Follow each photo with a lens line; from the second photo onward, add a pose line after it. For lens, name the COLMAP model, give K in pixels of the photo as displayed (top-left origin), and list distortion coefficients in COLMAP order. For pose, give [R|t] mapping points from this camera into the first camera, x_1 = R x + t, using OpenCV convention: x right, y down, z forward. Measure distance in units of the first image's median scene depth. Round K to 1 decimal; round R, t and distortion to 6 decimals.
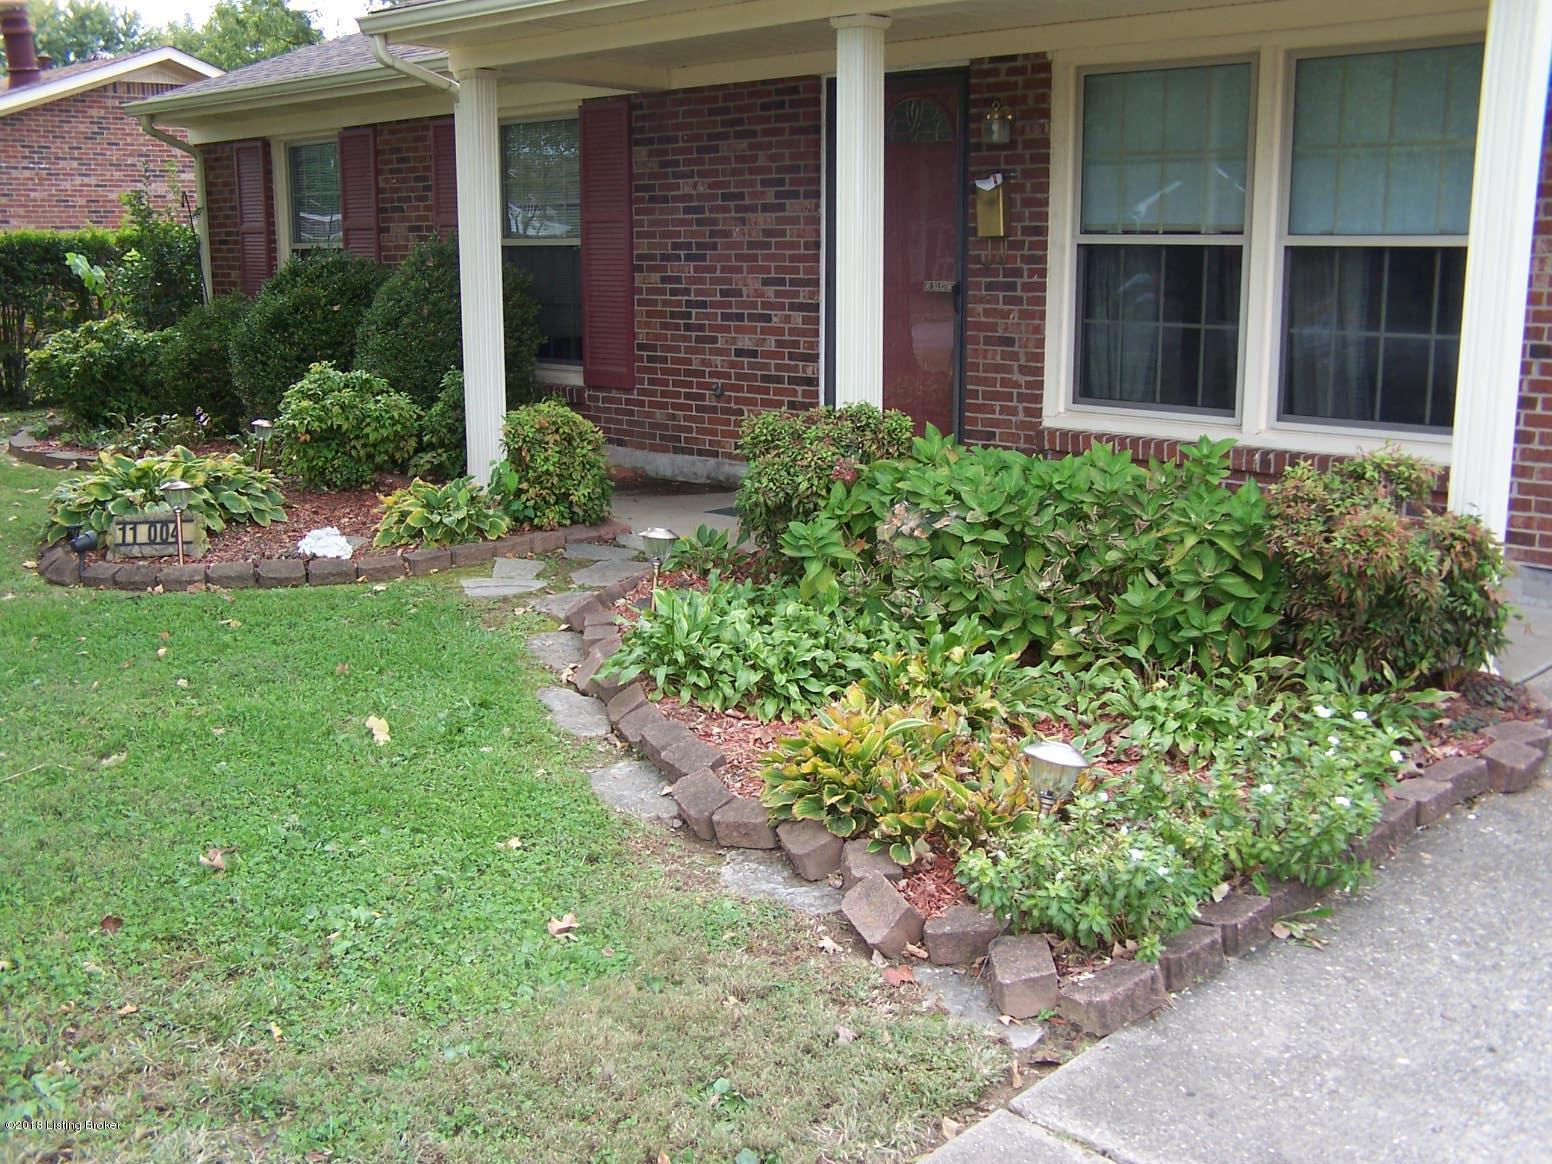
lens RADIAL K [[1645.4, 0, 719.6], [0, 1645.4, 602.7], [0, 0, 1]] dist [-0.094270, 0.000000]
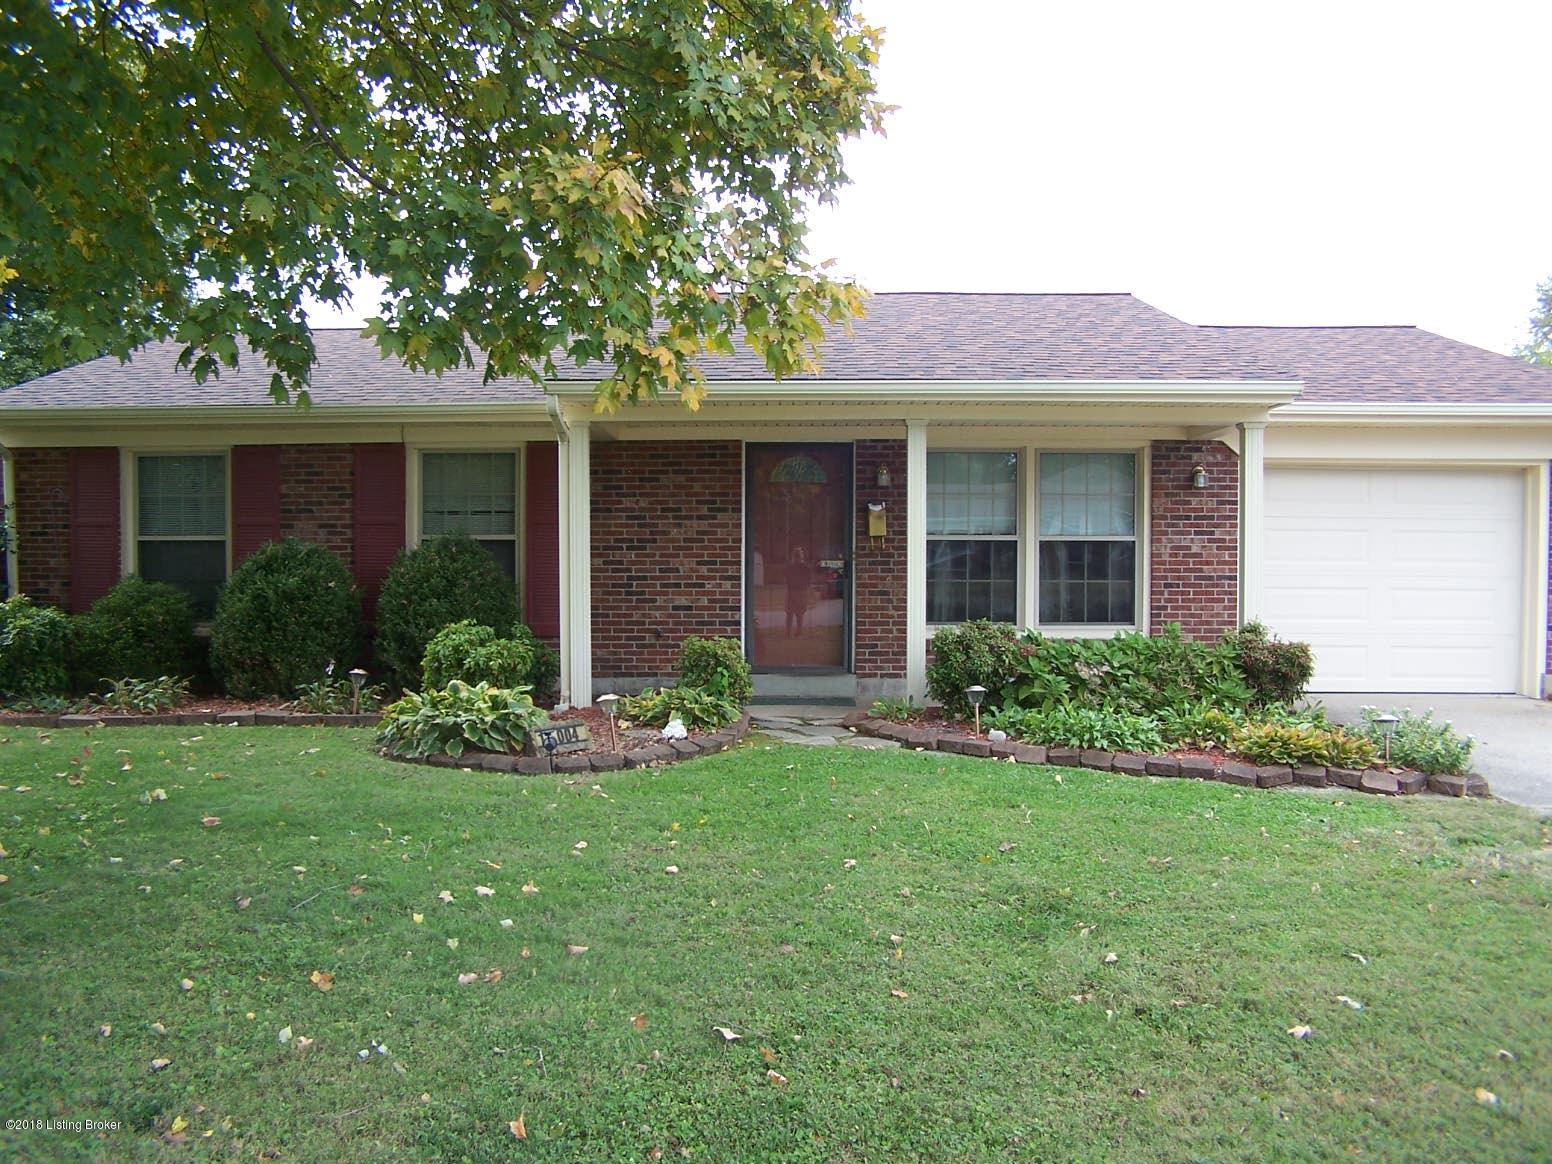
lens RADIAL K [[1276.6, 0, 766.2], [0, 1276.6, 584.5], [0, 0, 1]] dist [-0.117015, 0.073562]
pose [[0.714238, -0.010659, 0.699822, -0.913648], [0.144363, 0.980627, -0.132400, -0.001155], [-0.684853, 0.195593, 0.701940, 0.098971]]
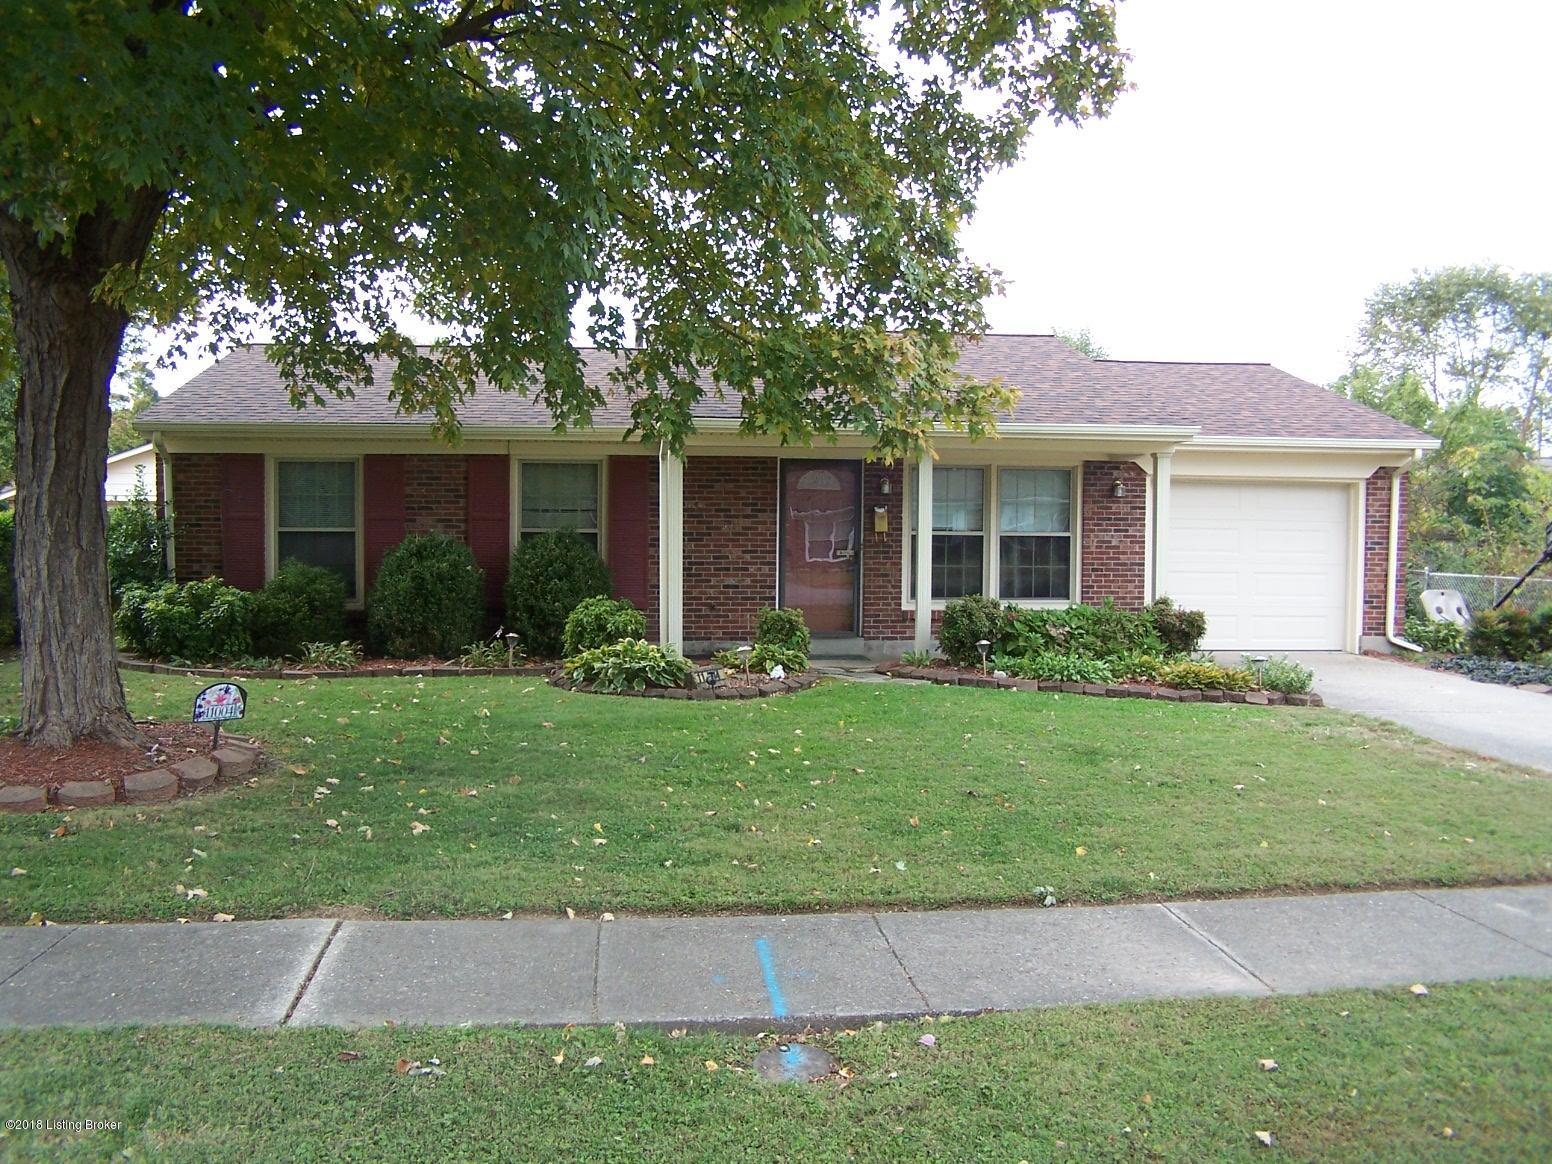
lens RADIAL K [[1345.3, 0, 783.5], [0, 1345.3, 584.9], [0, 0, 1]] dist [-0.092912, -0.021149]
pose [[0.608148, -0.021257, 0.793539, -1.472648], [0.159414, 0.982548, -0.095851, 0.017127], [-0.777652, 0.184793, 0.600923, -0.052386]]
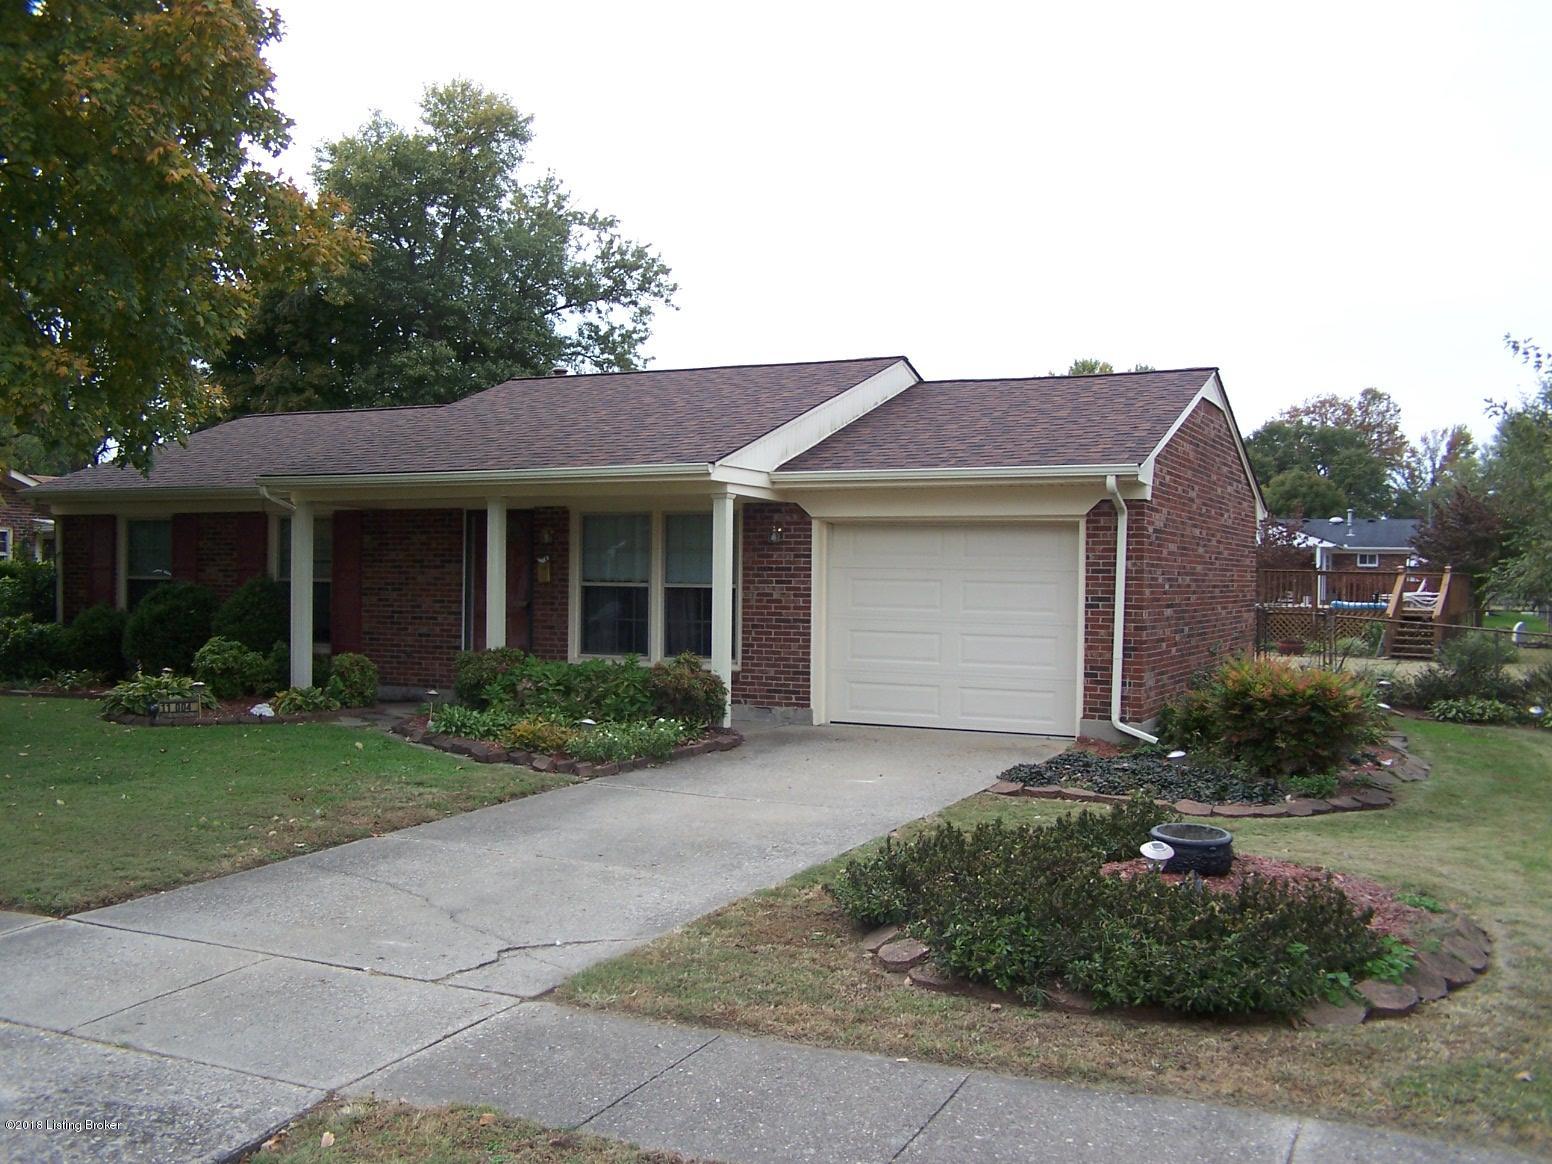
lens RADIAL K [[1645.4, 0, 723.8], [0, 1645.4, 590.9], [0, 0, 1]] dist [-0.094270, 0.000000]
pose [[0.950787, 0.014237, 0.309517, -0.311894], [0.049600, 0.979067, -0.197400, 0.259570], [-0.305848, 0.203038, 0.930179, -1.238970]]
